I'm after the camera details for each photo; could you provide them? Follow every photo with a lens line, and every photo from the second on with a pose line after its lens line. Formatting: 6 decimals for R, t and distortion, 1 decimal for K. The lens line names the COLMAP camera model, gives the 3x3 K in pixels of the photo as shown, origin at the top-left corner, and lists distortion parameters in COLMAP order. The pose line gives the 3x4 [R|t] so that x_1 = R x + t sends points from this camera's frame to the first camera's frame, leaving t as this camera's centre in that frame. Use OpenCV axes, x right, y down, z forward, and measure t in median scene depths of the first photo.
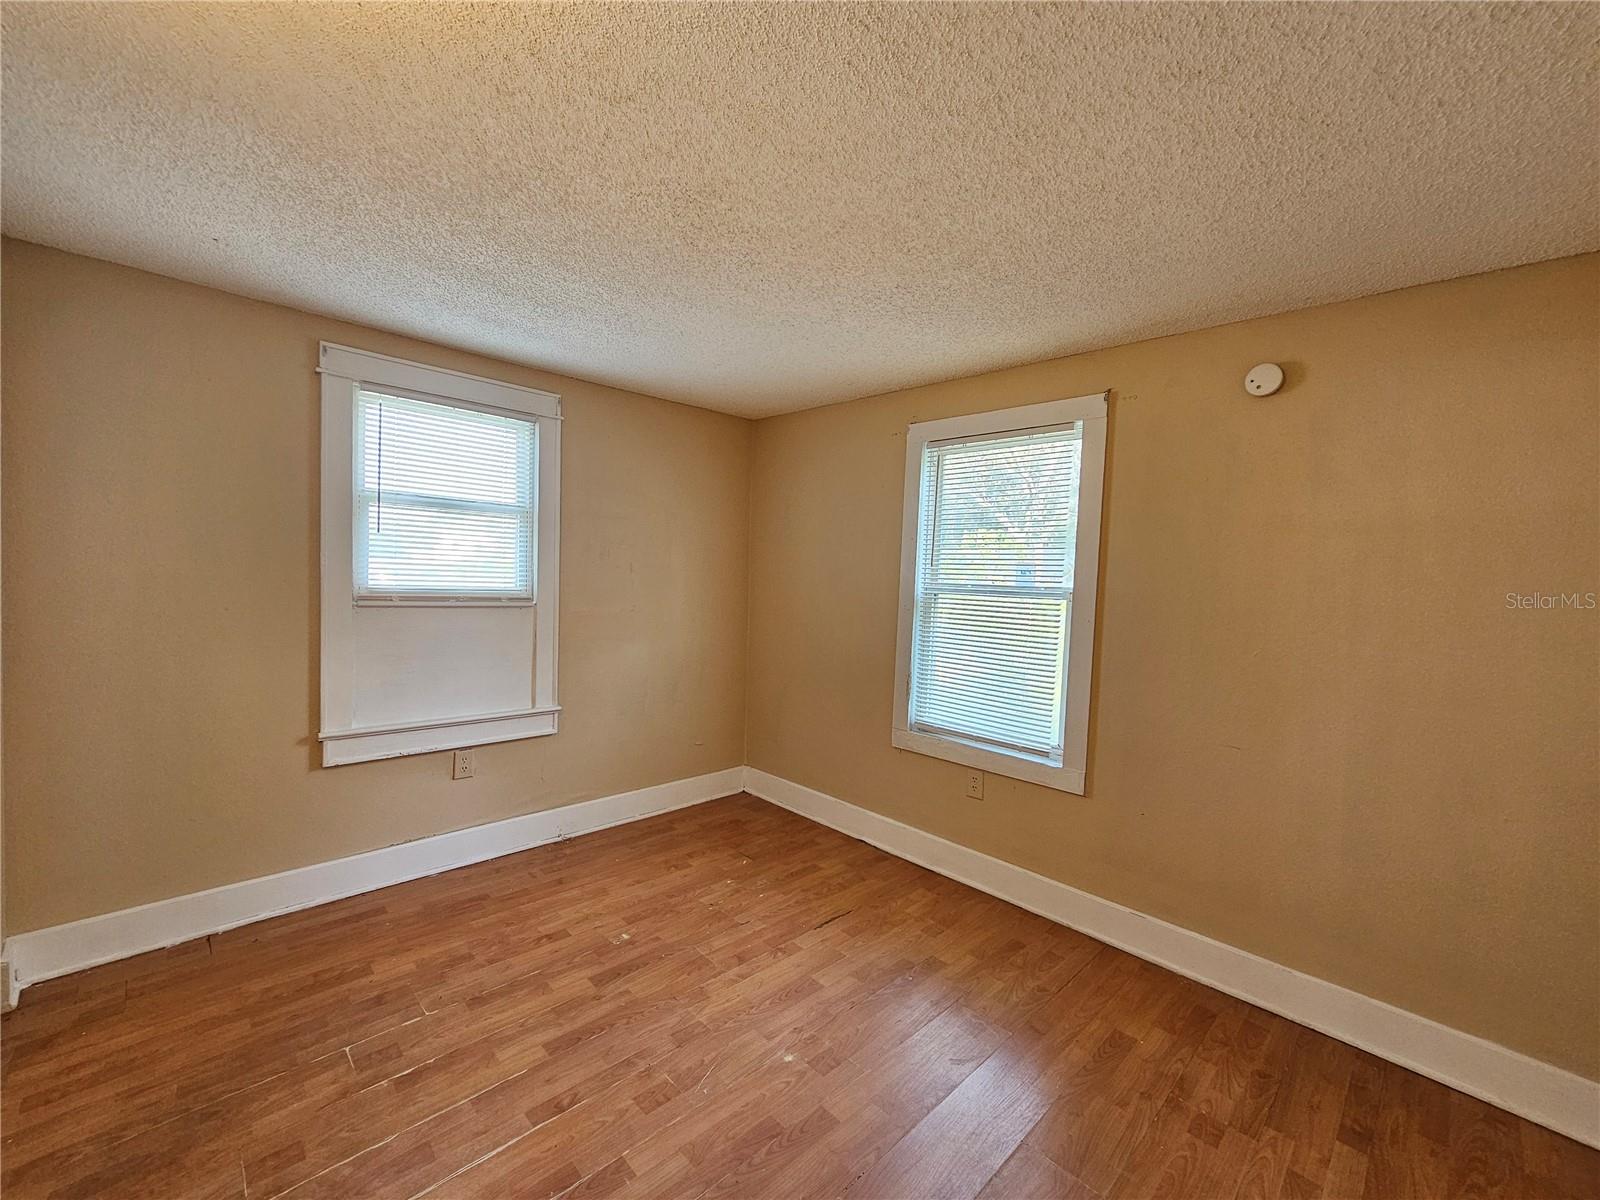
lens RADIAL K [[655.7, 0, 794.9], [0, 655.7, 606.9], [0, 0, 1]] dist [-0.000439, -0.000150]
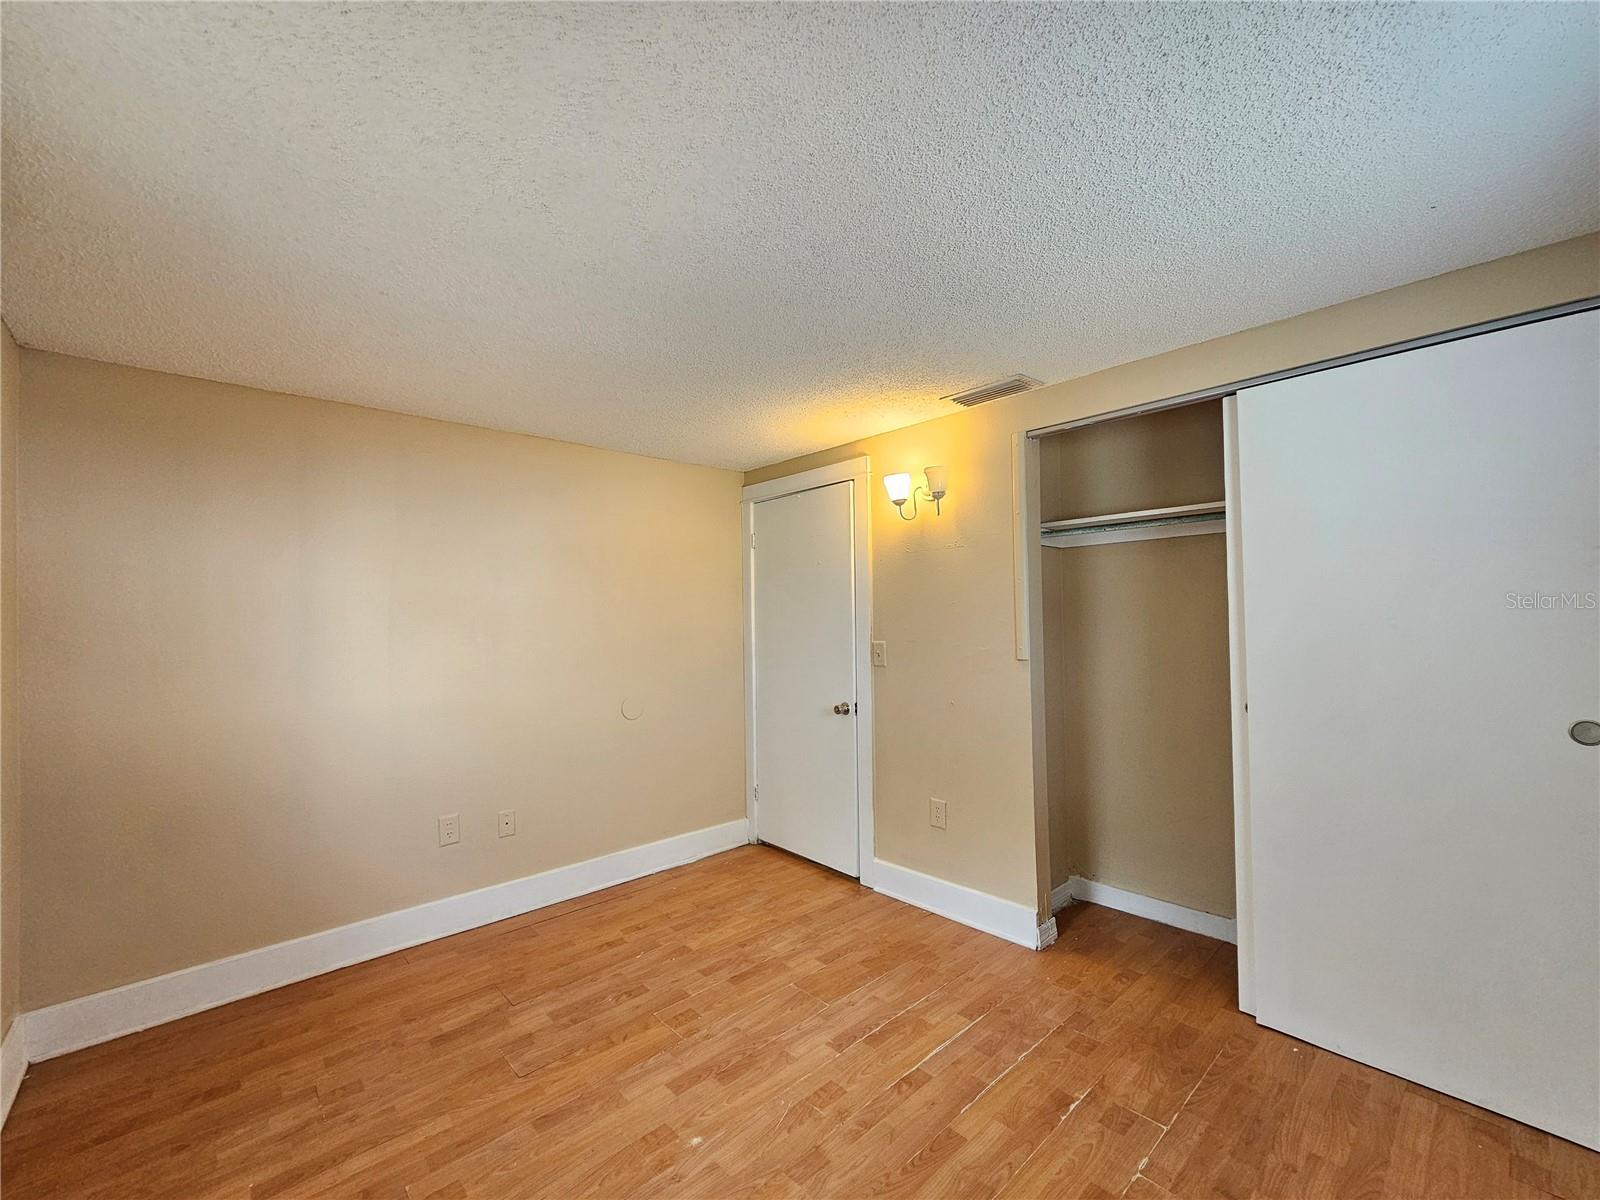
lens RADIAL K [[655.7, 0, 794.9], [0, 655.7, 606.9], [0, 0, 1]] dist [-0.000439, -0.000150]
pose [[-0.999174, -0.021763, 0.034309, -0.171163], [-0.020786, 0.999375, 0.028581, -0.093608], [-0.034910, 0.027844, -0.999003, 1.992526]]
